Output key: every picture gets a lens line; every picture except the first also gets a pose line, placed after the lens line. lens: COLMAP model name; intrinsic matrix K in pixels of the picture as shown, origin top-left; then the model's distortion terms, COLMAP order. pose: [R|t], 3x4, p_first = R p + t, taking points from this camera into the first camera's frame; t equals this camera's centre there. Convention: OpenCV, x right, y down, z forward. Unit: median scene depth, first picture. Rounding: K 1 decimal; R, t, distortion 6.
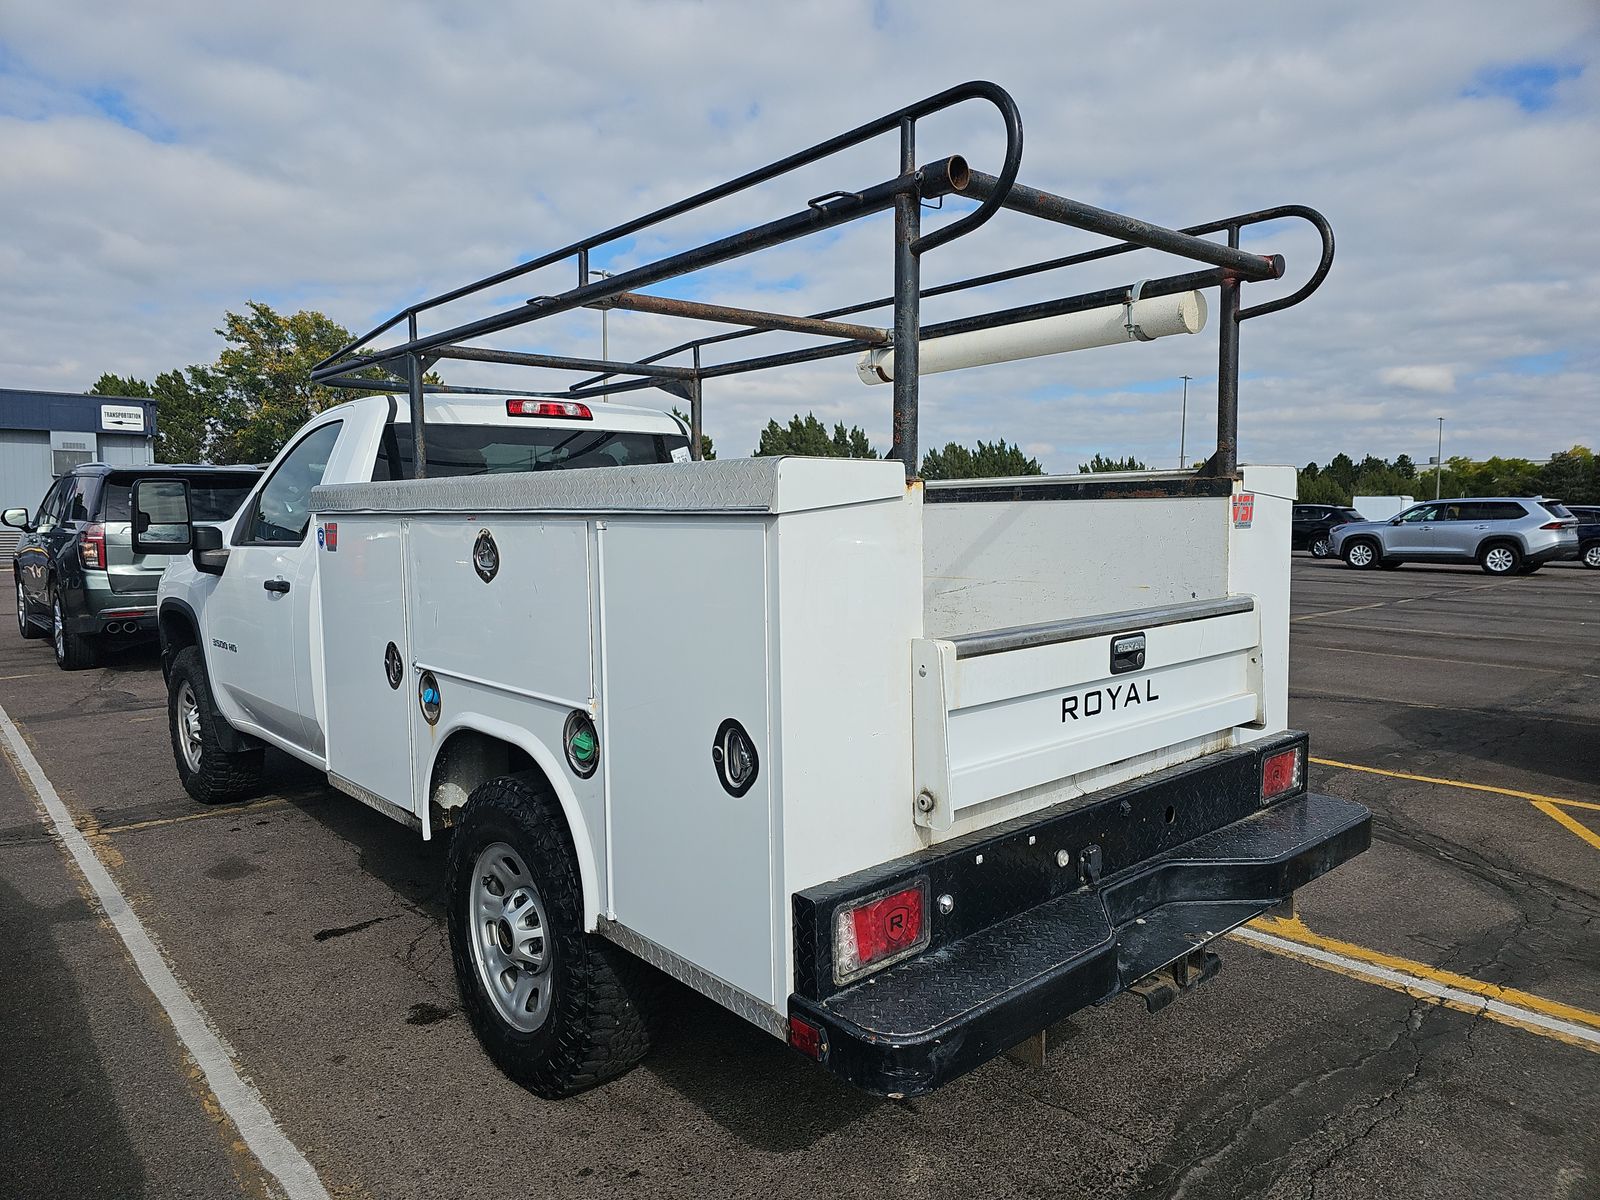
lens RADIAL K [[1042.4, 0, 749.0], [0, 1042.4, 614.6], [0, 0, 1]] dist [0.035447, -0.031836]
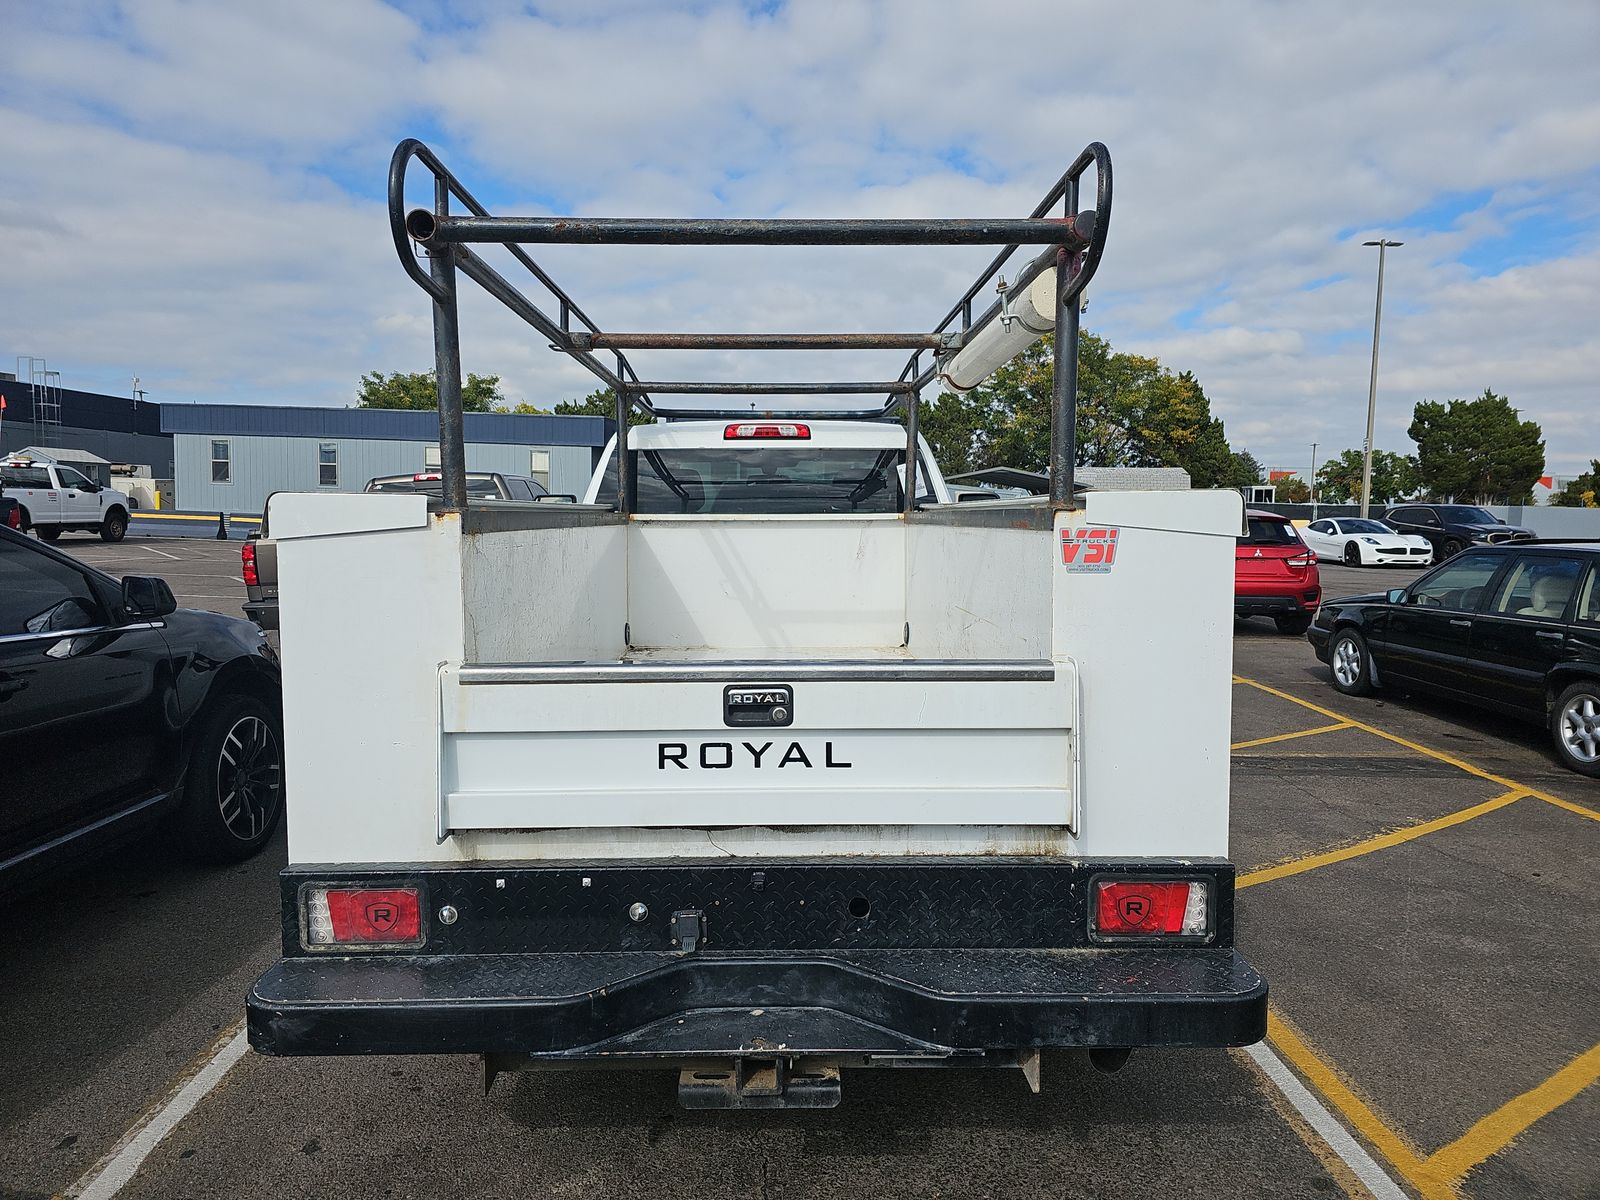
lens RADIAL K [[1042.4, 0, 785.6], [0, 1042.4, 601.3], [0, 0, 1]] dist [0.035447, -0.031836]
pose [[0.773081, 0.063408, -0.631130, 0.576592], [-0.071846, 0.997341, 0.012195, -0.039584], [0.630225, 0.035916, 0.775581, 0.201547]]
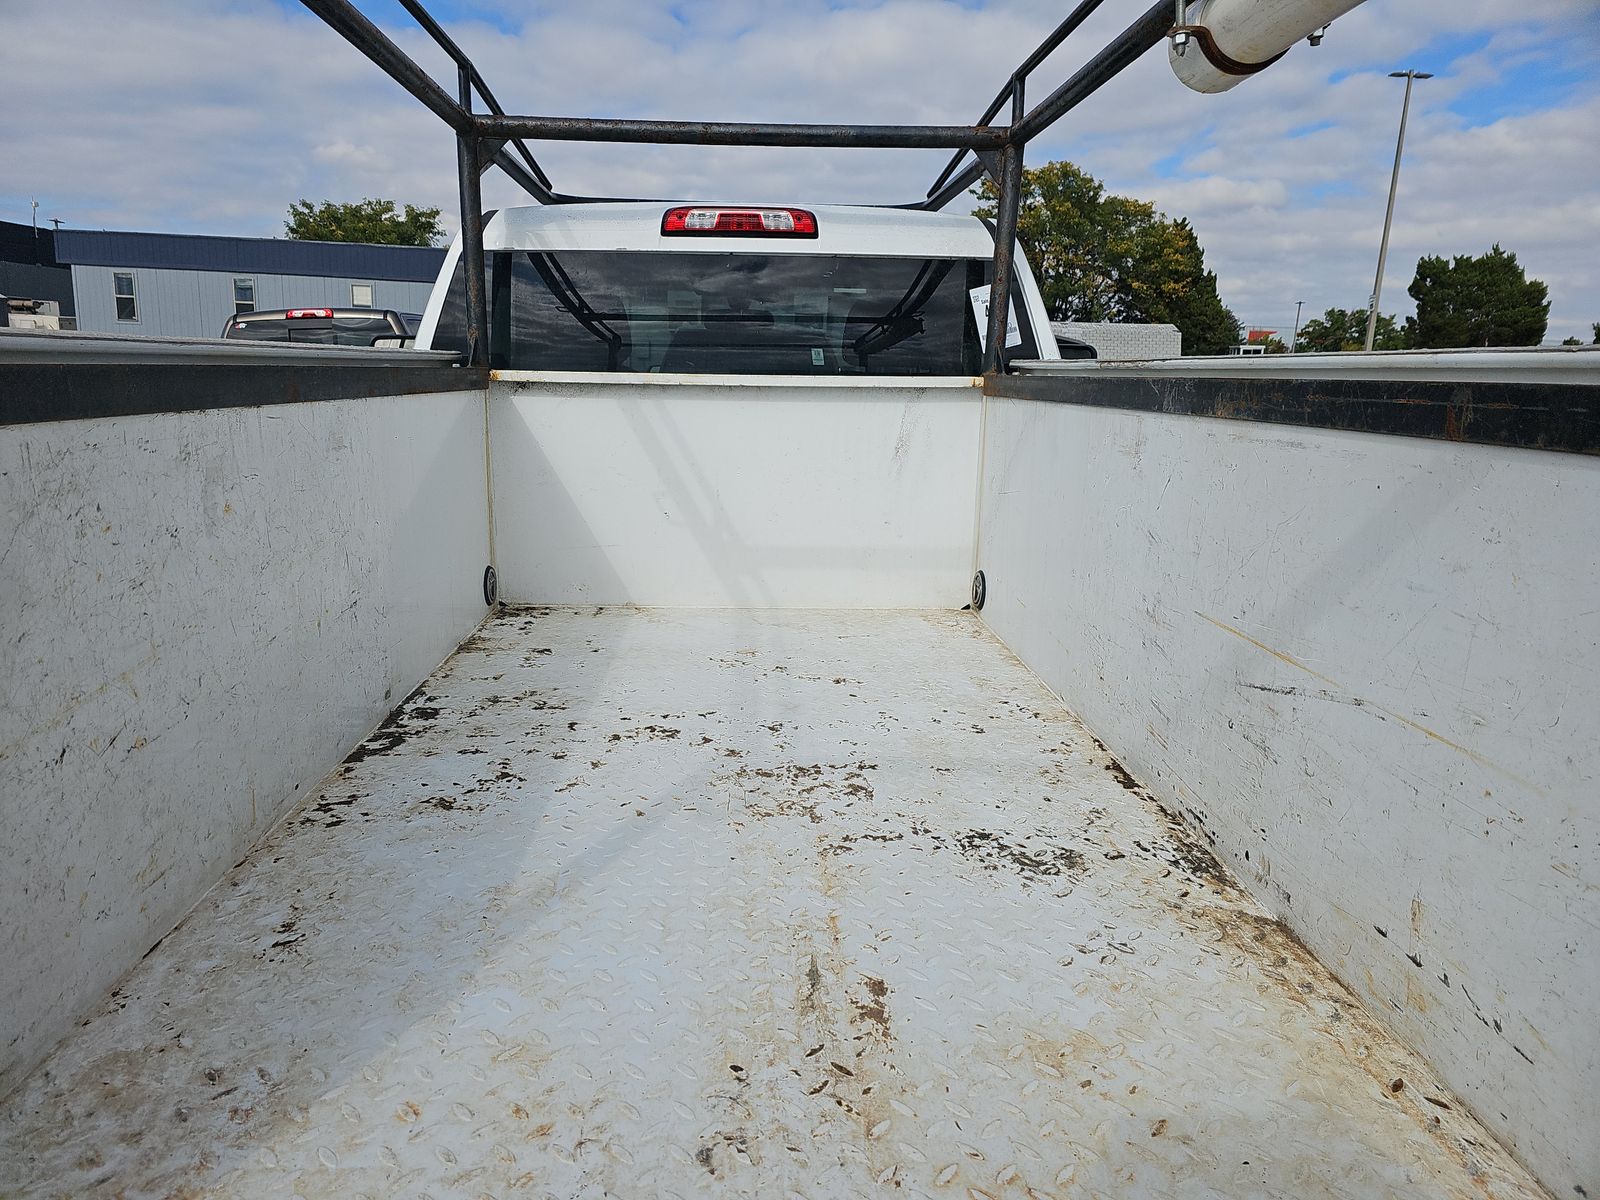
lens RADIAL K [[1042.4, 0, 773.6], [0, 1042.4, 610.9], [0, 0, 1]] dist [0.035447, -0.031836]
pose [[0.787469, 0.162181, -0.594634, 0.245609], [-0.086449, 0.984286, 0.153971, -0.078246], [0.610261, -0.069841, 0.789116, 0.579892]]
